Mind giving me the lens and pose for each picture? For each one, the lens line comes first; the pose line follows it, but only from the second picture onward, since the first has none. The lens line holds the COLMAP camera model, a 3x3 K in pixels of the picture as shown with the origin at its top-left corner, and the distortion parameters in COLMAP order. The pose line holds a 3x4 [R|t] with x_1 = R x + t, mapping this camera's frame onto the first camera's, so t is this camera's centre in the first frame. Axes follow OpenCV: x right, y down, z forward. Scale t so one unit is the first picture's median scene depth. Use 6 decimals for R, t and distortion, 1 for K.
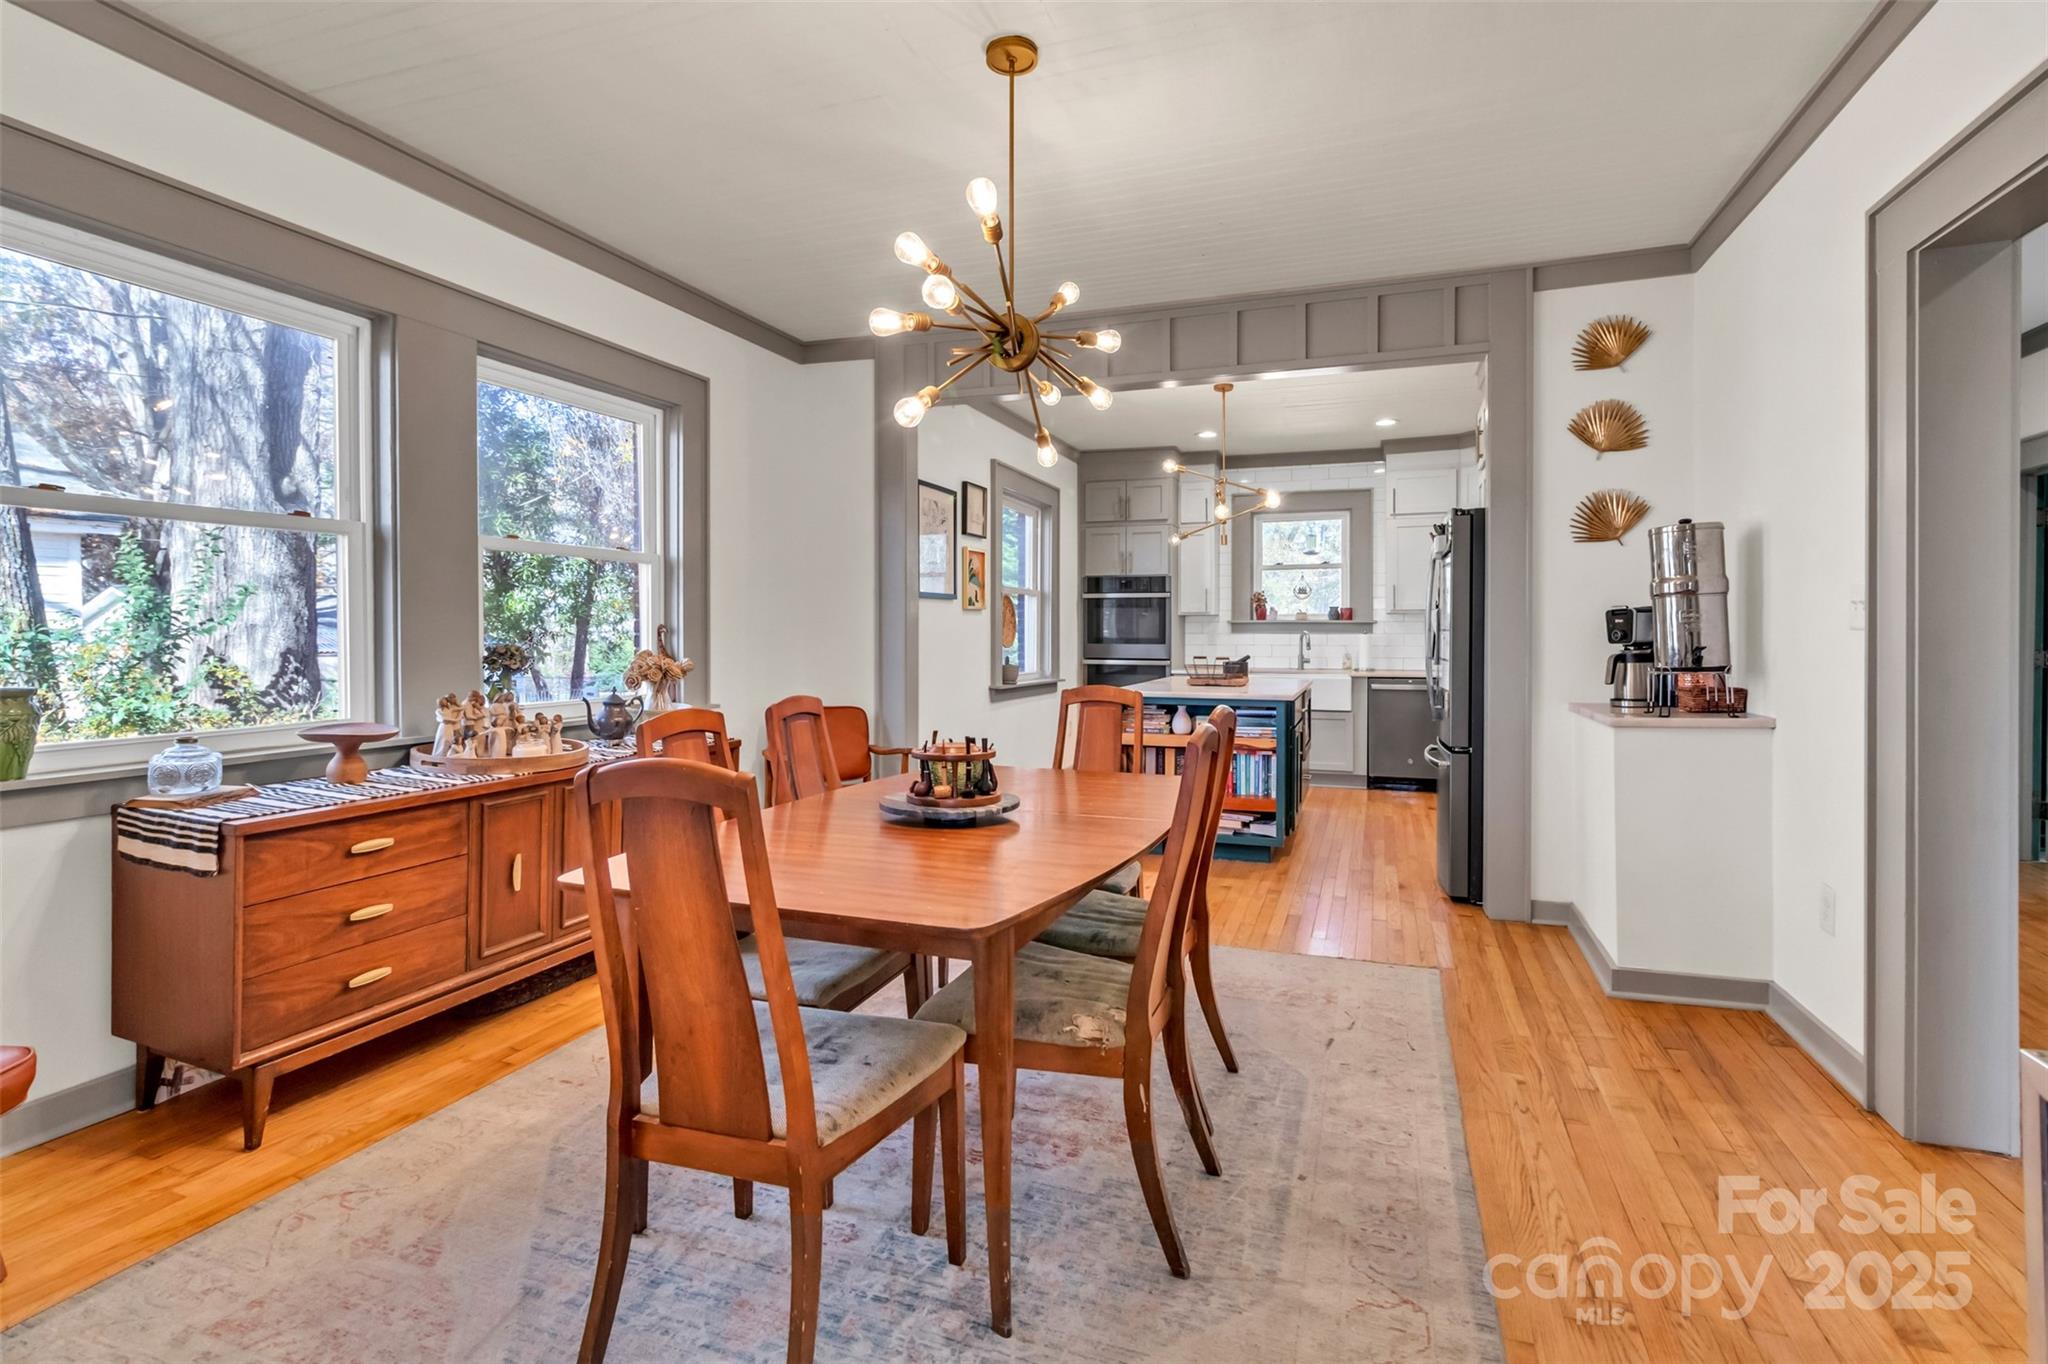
lens RADIAL K [[966.3, 0, 1047.4], [0, 966.3, 631.5], [0, 0, 1]] dist [-0.005929, -0.000561]
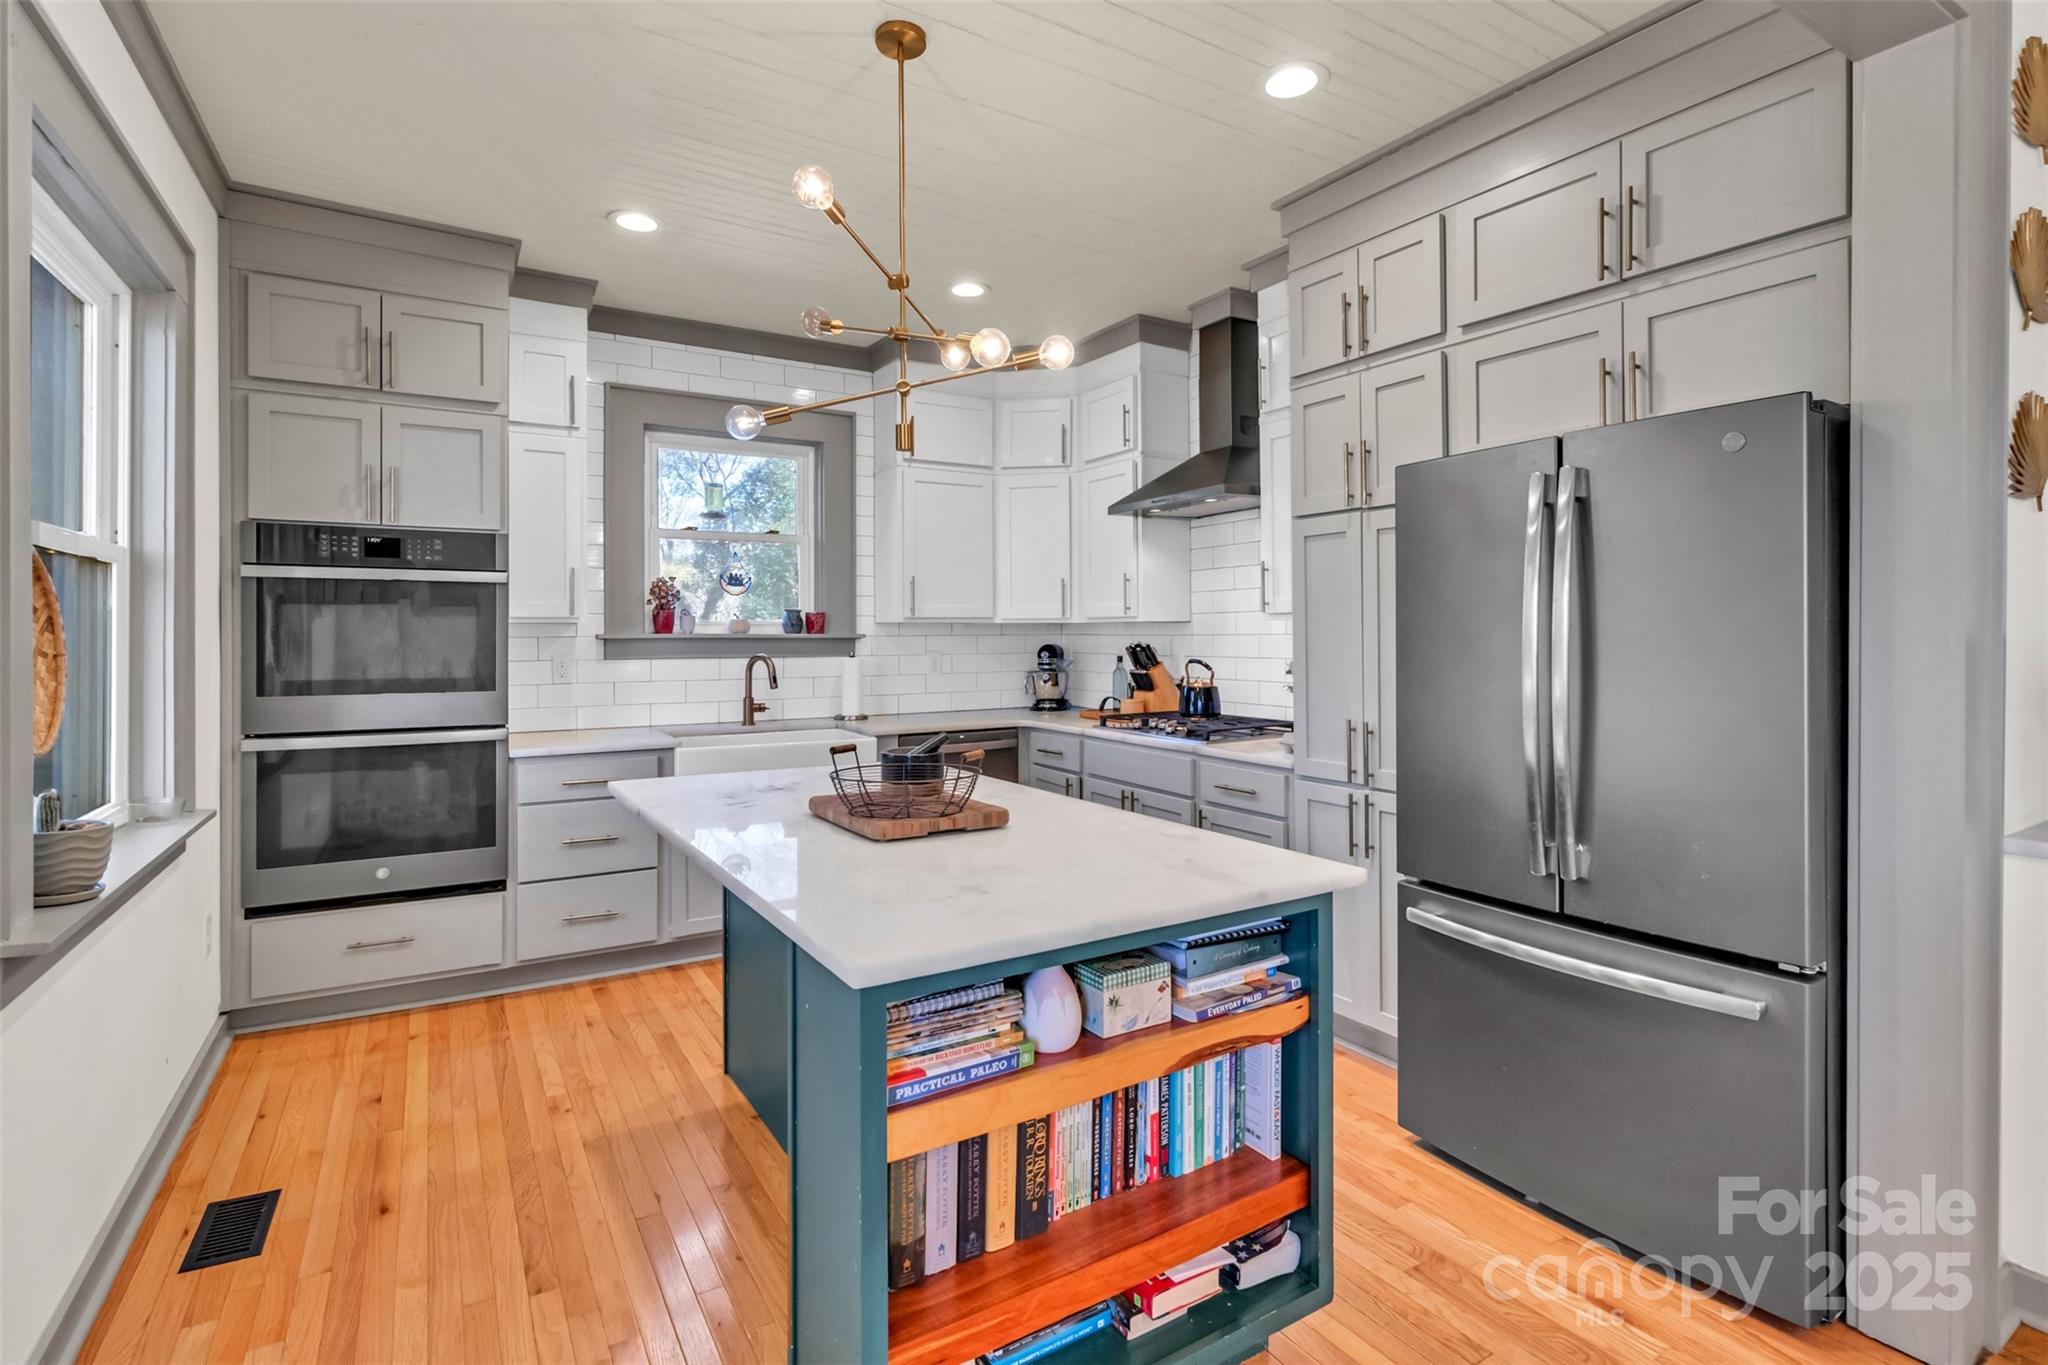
lens RADIAL K [[966.3, 0, 1032.1], [0, 966.3, 633.2], [0, 0, 1]] dist [-0.005929, -0.000561]
pose [[0.629943, -0.002686, 0.776636, -0.060465], [-0.000674, 0.999992, 0.004005, -0.014241], [-0.776641, -0.003047, 0.629936, 0.531278]]
